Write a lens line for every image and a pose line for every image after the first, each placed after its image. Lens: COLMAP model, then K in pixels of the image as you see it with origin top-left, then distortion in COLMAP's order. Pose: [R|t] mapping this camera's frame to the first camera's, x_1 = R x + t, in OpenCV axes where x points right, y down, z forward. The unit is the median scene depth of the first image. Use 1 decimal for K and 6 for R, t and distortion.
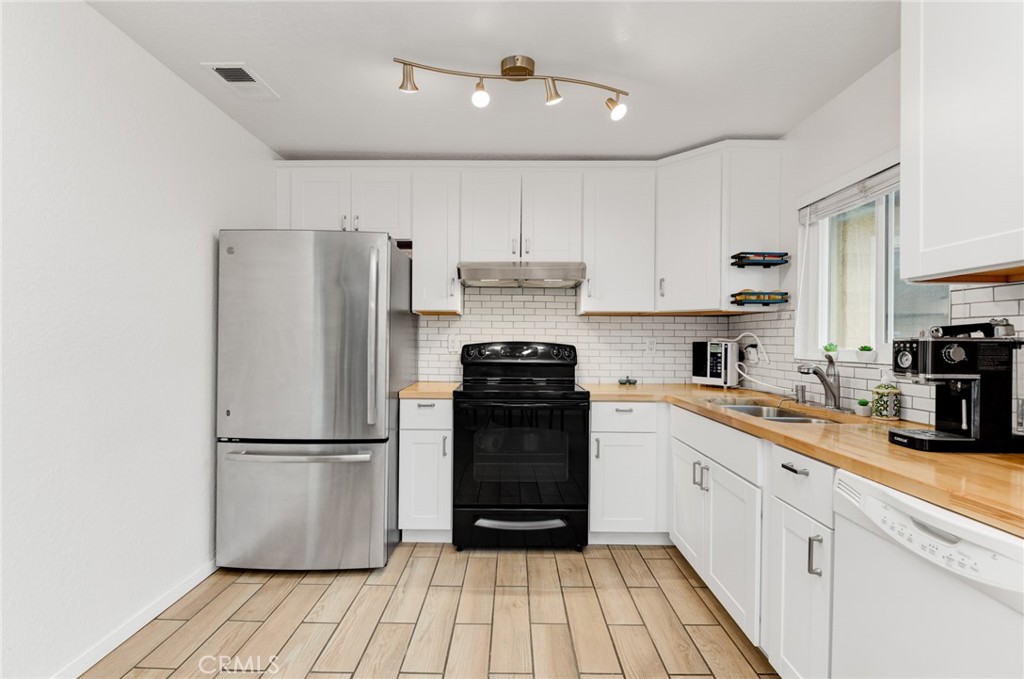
lens RADIAL K [[435.8, 0, 512.0], [0, 435.8, 339.5], [0, 0, 1]] dist [0.002022, -0.008758]
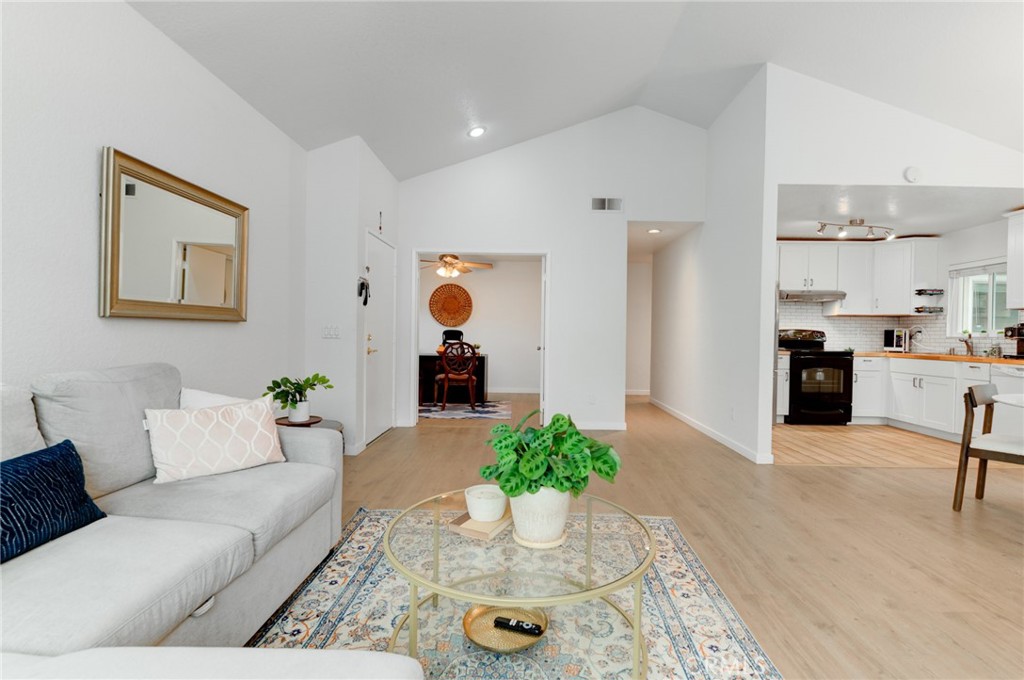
lens RADIAL K [[433.4, 0, 574.6], [0, 433.4, 338.4], [0, 0, 1]] dist [-0.000158, -0.000065]
pose [[0.999367, 0.005246, 0.035184, -1.281110], [-0.005748, 0.999883, 0.014199, 0.029136], [-0.035105, -0.014392, 0.999280, -1.113753]]
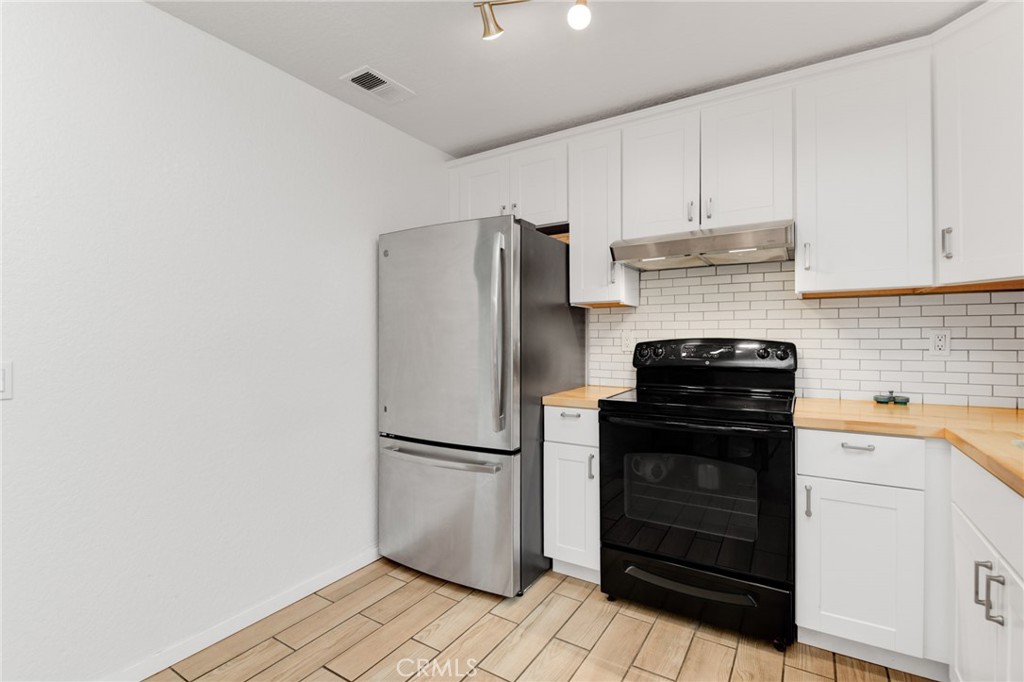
lens RADIAL K [[457.9, 0, 536.5], [0, 457.9, 336.7], [0, 0, 1]] dist [0.004443, -0.009883]
pose [[0.865084, -0.012034, -0.501483, 0.189005], [0.011197, 0.999926, -0.004679, 0.003585], [0.501502, -0.001568, 0.865155, 0.204674]]
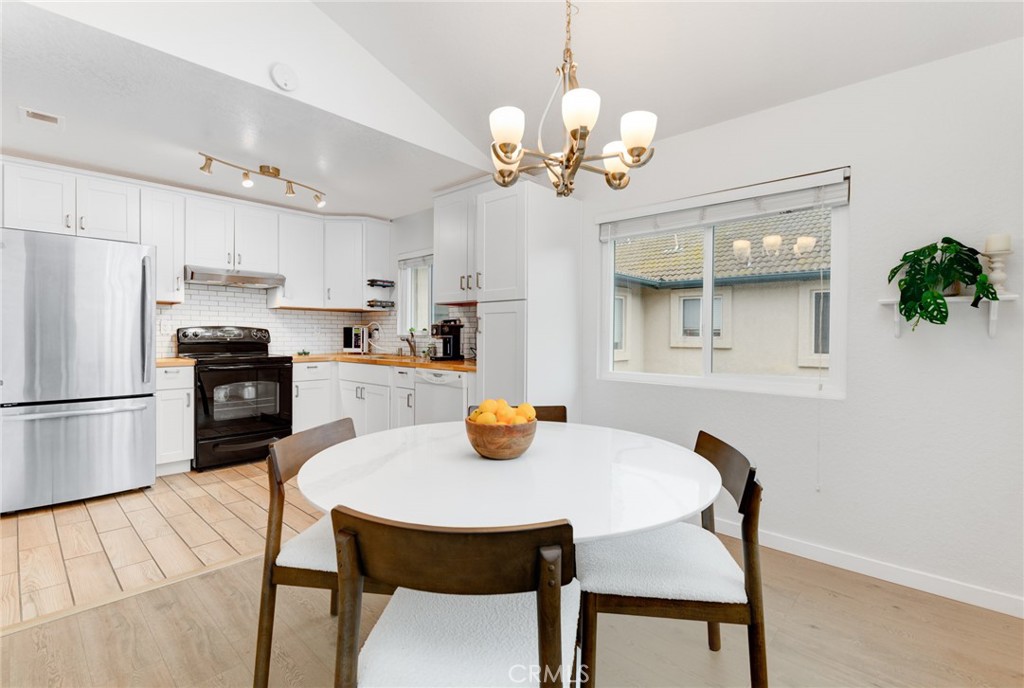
lens RADIAL K [[444.8, 0, 472.5], [0, 444.8, 341.0], [0, 0, 1]] dist [-0.000365, -0.000255]
pose [[0.713345, -0.014373, 0.700666, -0.498949], [-0.002839, 0.999722, 0.023398, 0.019808], [-0.700807, -0.018680, 0.713106, -0.650605]]
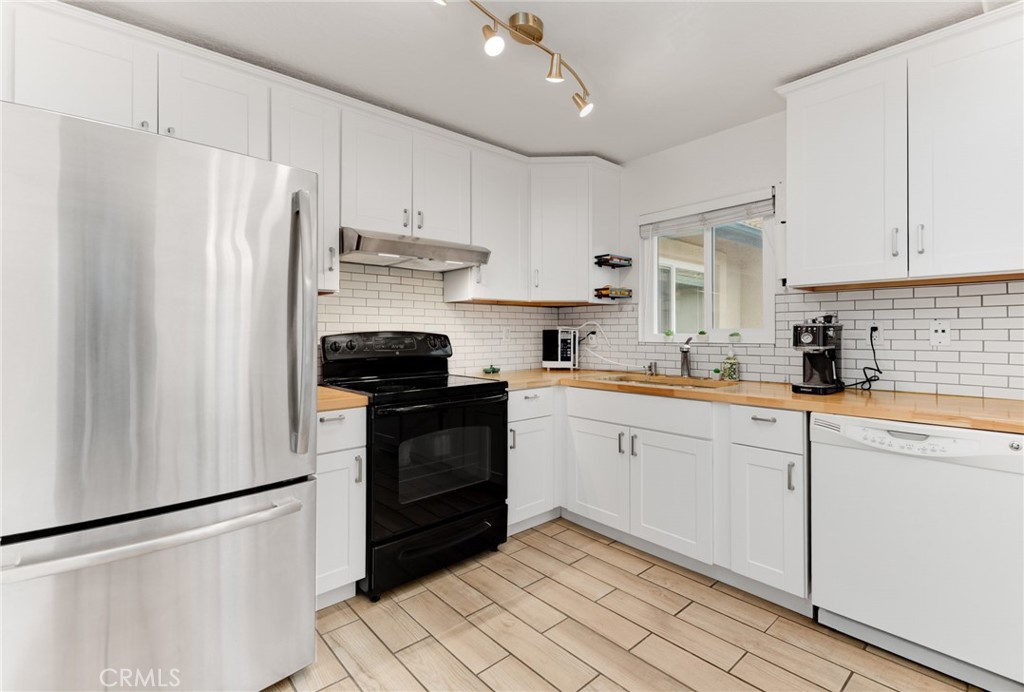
lens RADIAL K [[451.7, 0, 515.2], [0, 451.7, 329.2], [0, 0, 1]] dist [0.011019, -0.009941]
pose [[0.752715, -0.005982, 0.658319, -0.462377], [0.007425, 0.999972, 0.000597, 0.002918], [-0.658304, 0.004439, 0.752739, 0.227354]]
